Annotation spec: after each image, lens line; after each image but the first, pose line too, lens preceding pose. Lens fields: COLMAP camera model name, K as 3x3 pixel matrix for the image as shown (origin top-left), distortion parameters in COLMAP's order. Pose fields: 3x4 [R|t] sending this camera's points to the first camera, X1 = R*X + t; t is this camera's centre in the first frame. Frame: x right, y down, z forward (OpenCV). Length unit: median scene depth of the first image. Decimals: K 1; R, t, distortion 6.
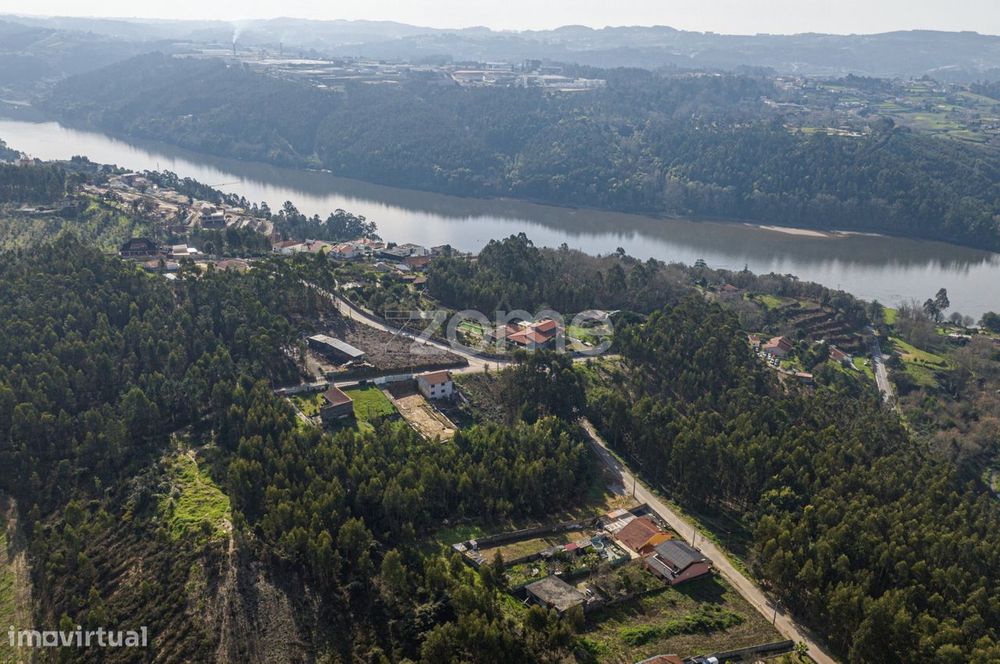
lens RADIAL K [[831.7, 0, 501.2], [0, 831.7, 332.6], [0, 0, 1]] dist [-0.025914, 0.006199]
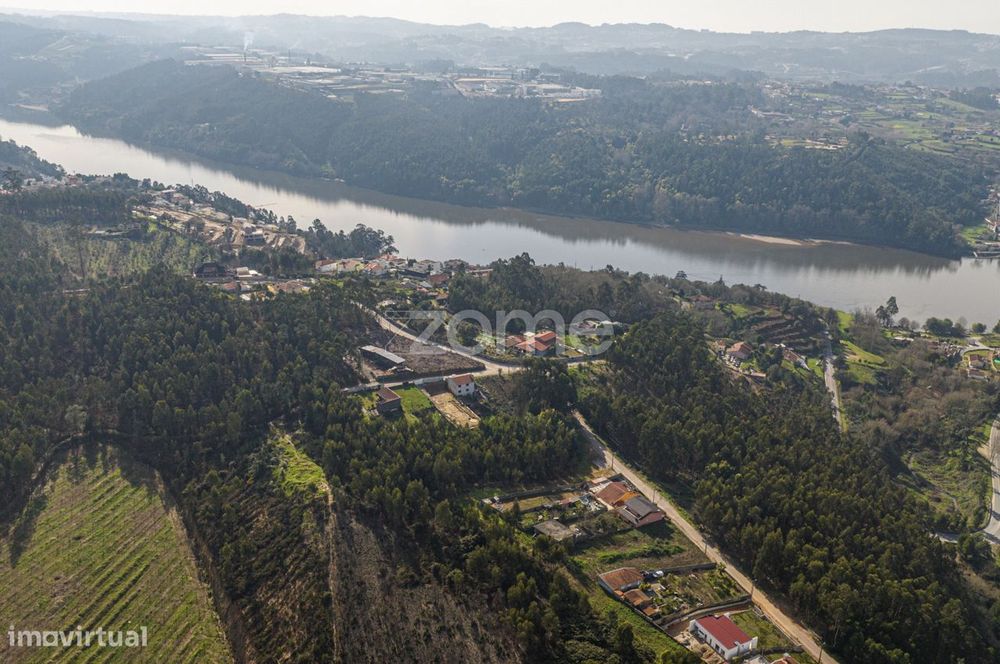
lens RADIAL K [[831.7, 0, 501.2], [0, 831.7, 332.6], [0, 0, 1]] dist [-0.025914, 0.006199]
pose [[0.999996, -0.001842, 0.002049, -0.011685], [0.001824, 0.999958, 0.008996, -0.018222], [-0.002066, -0.008992, 0.999957, -0.175500]]
